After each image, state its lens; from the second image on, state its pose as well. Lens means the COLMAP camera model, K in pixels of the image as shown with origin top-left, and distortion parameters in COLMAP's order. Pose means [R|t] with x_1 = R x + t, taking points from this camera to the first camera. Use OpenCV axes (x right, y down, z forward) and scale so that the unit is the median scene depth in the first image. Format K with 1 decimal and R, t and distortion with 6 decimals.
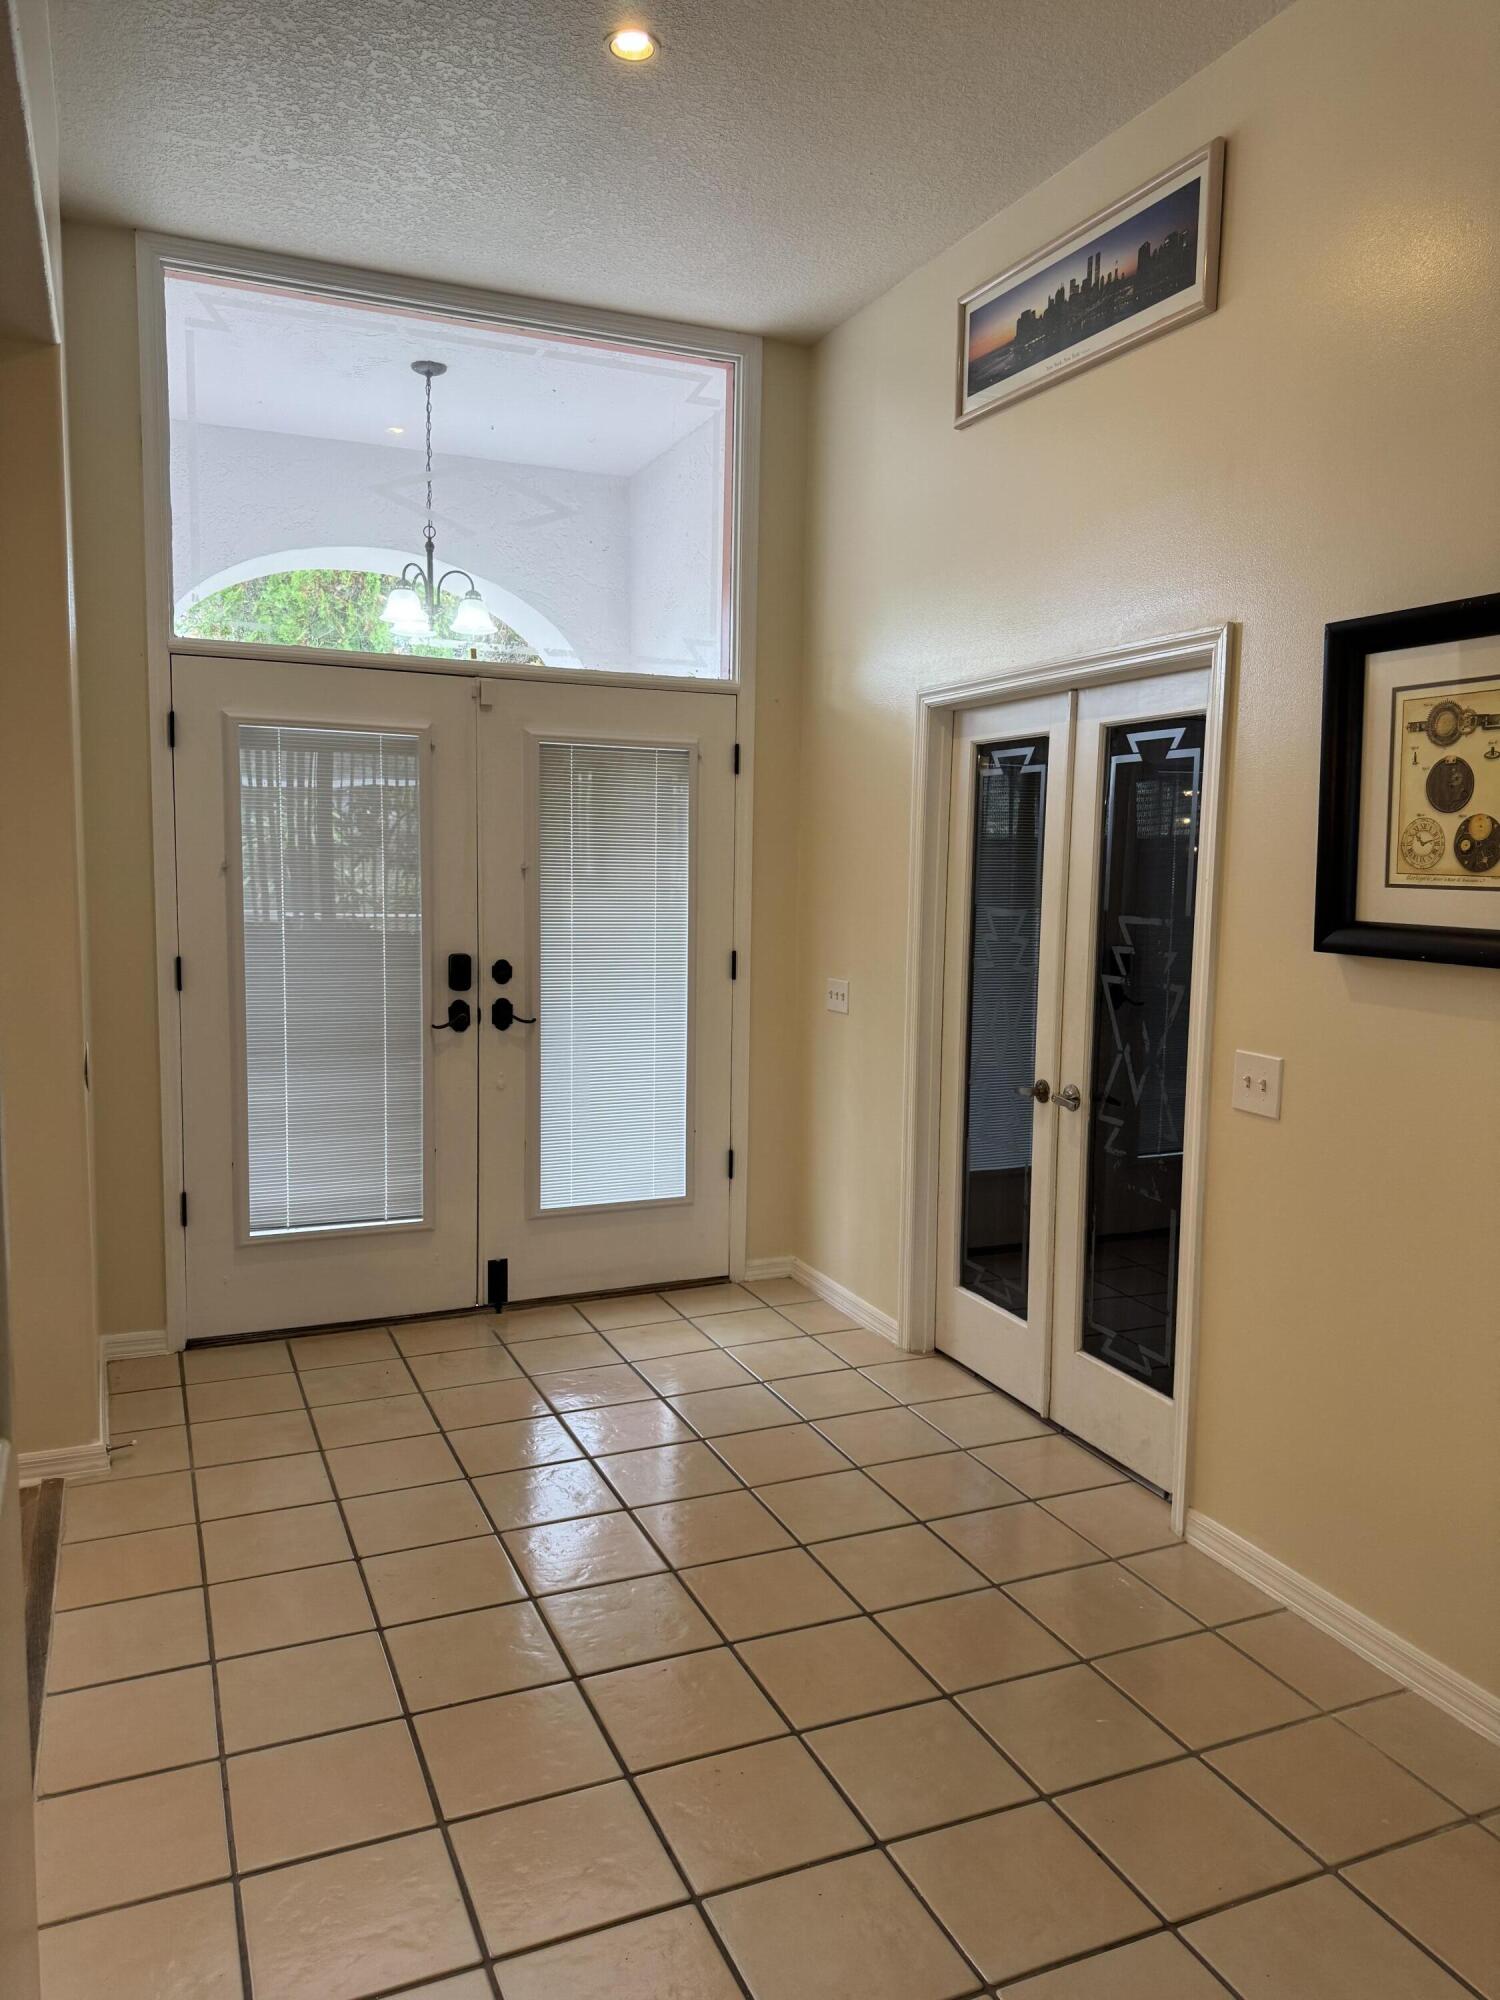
lens RADIAL K [[1476.6, 0, 750.0], [0, 1476.6, 1000.0], [0, 0, 1]] dist [0.187373, -0.311576]
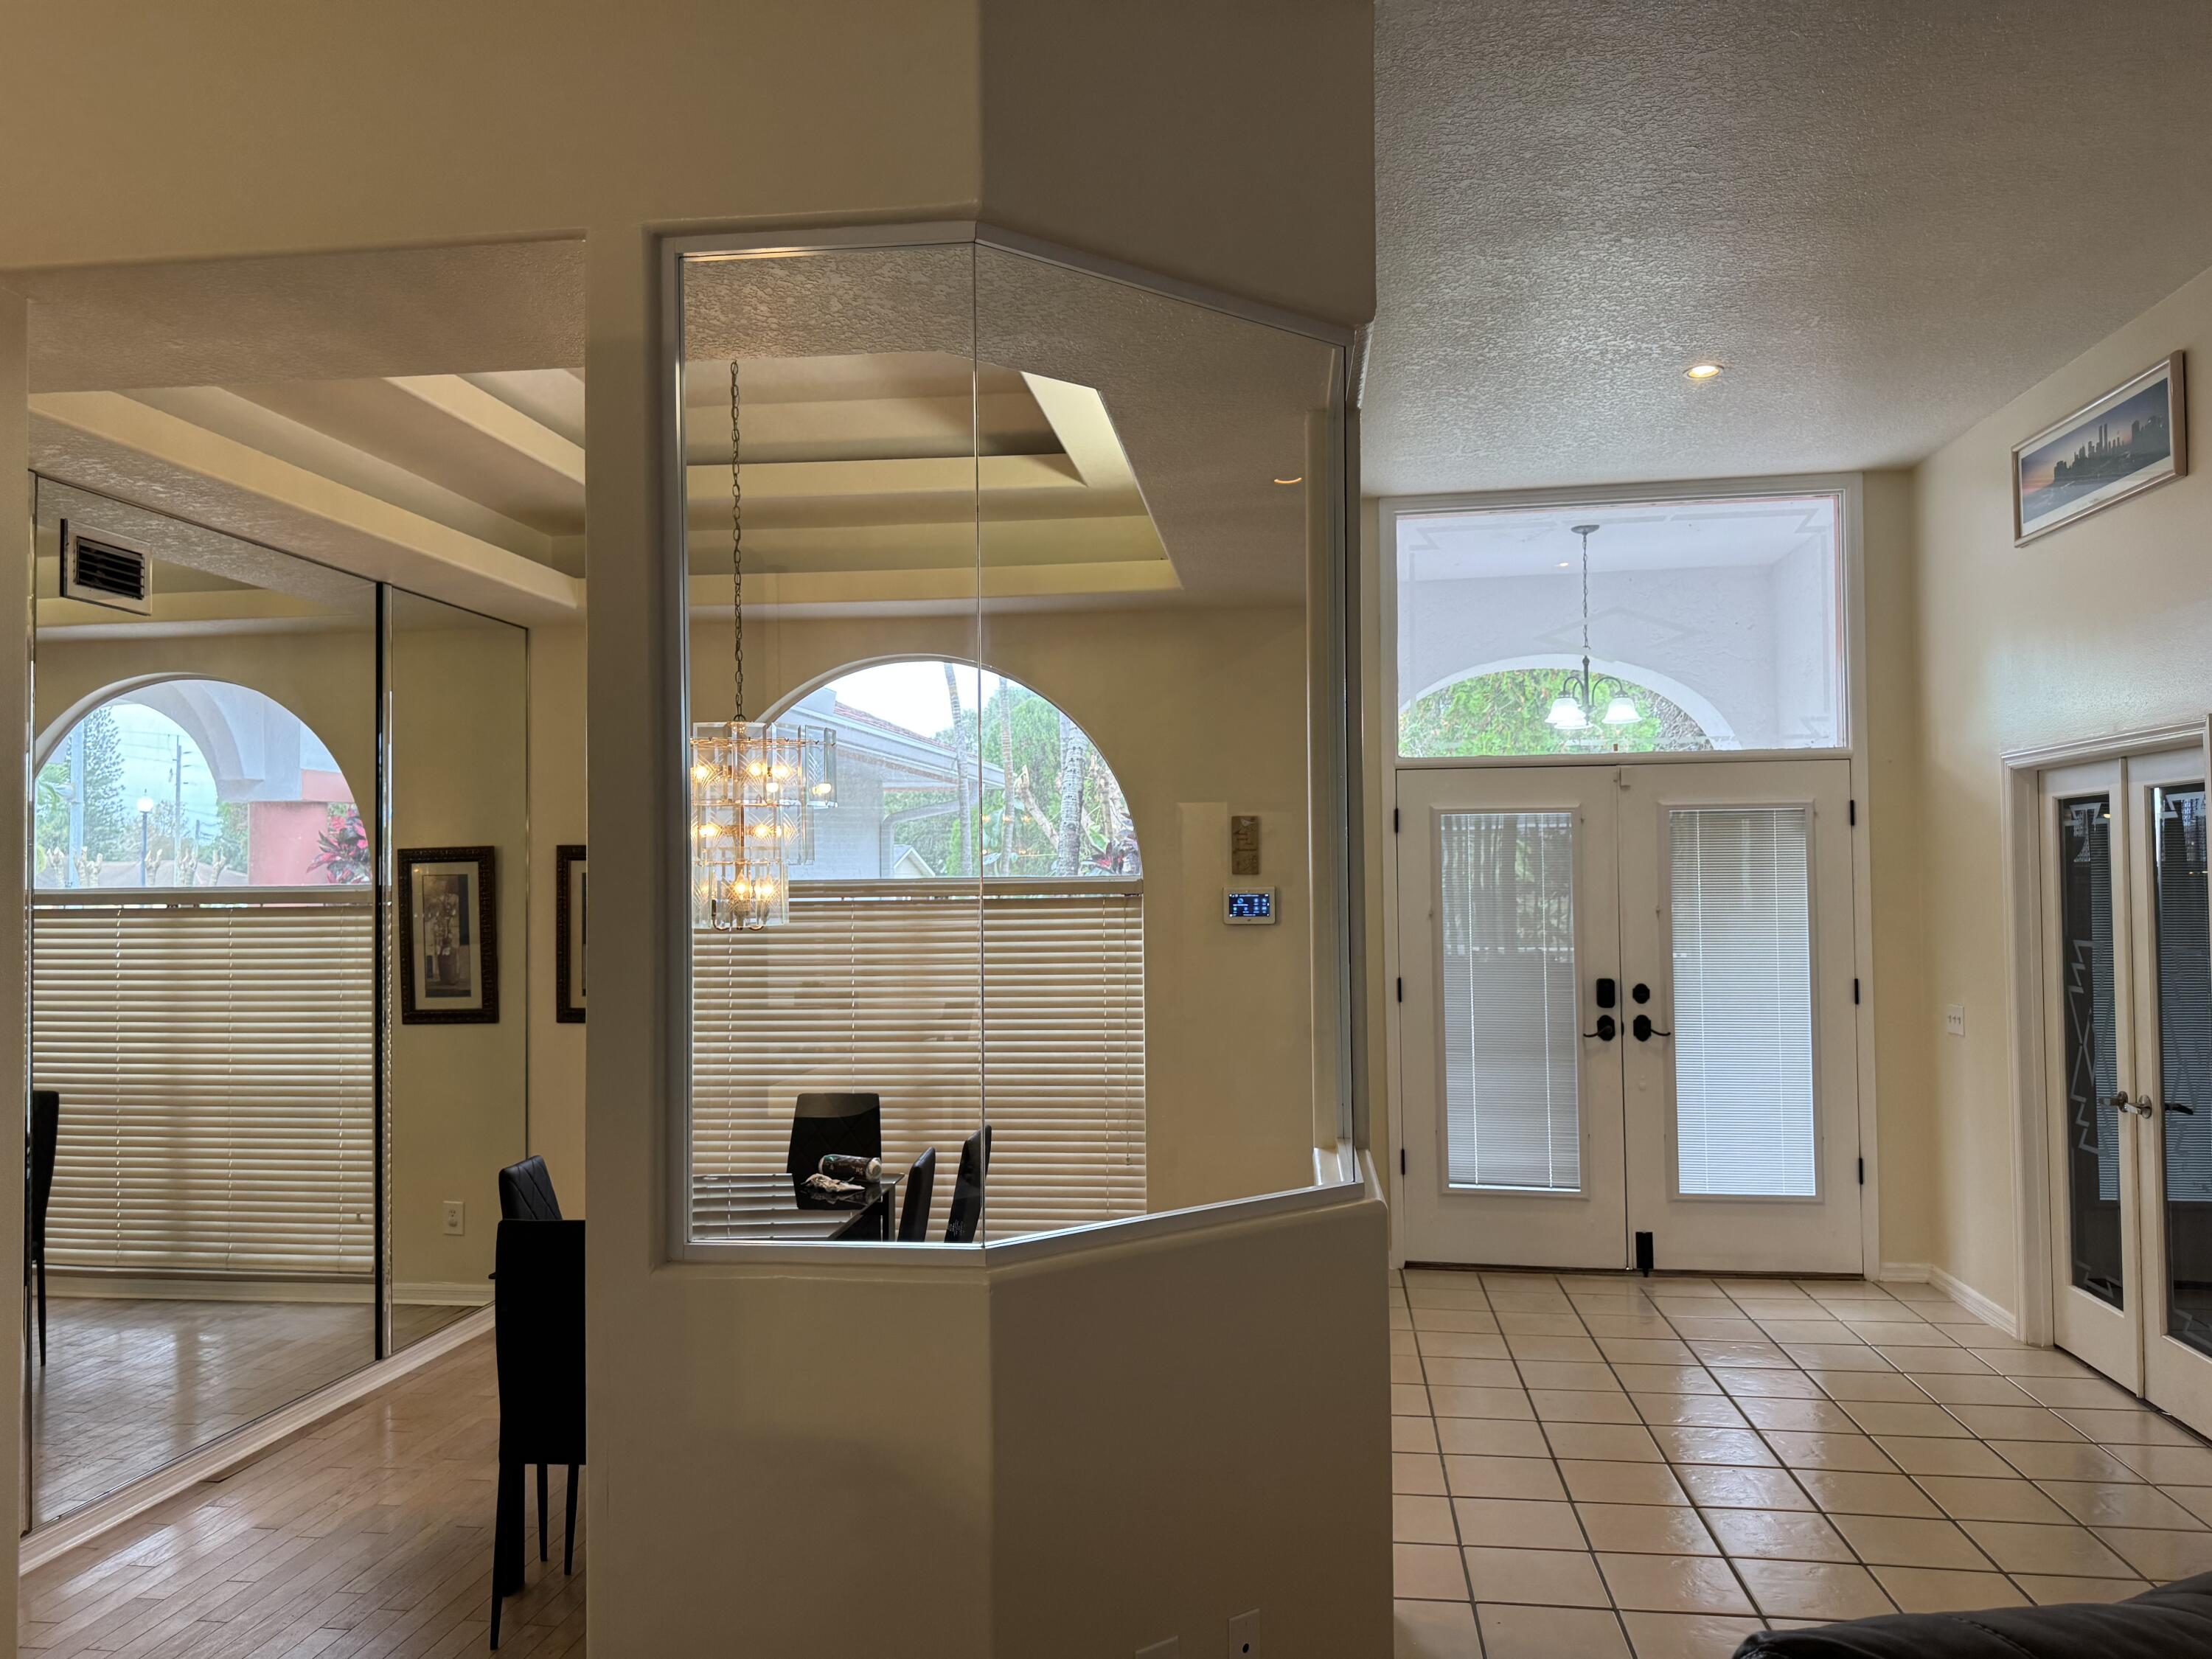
lens RADIAL K [[1500.6, 0, 1106.0], [0, 1500.6, 829.5], [0, 0, 1]] dist [0.007256, -0.048963]
pose [[0.858467, -0.040666, -0.511254, 0.098415], [-0.029217, 0.991355, -0.127912, 0.019007], [0.512036, 0.124746, 0.849857, -0.323203]]
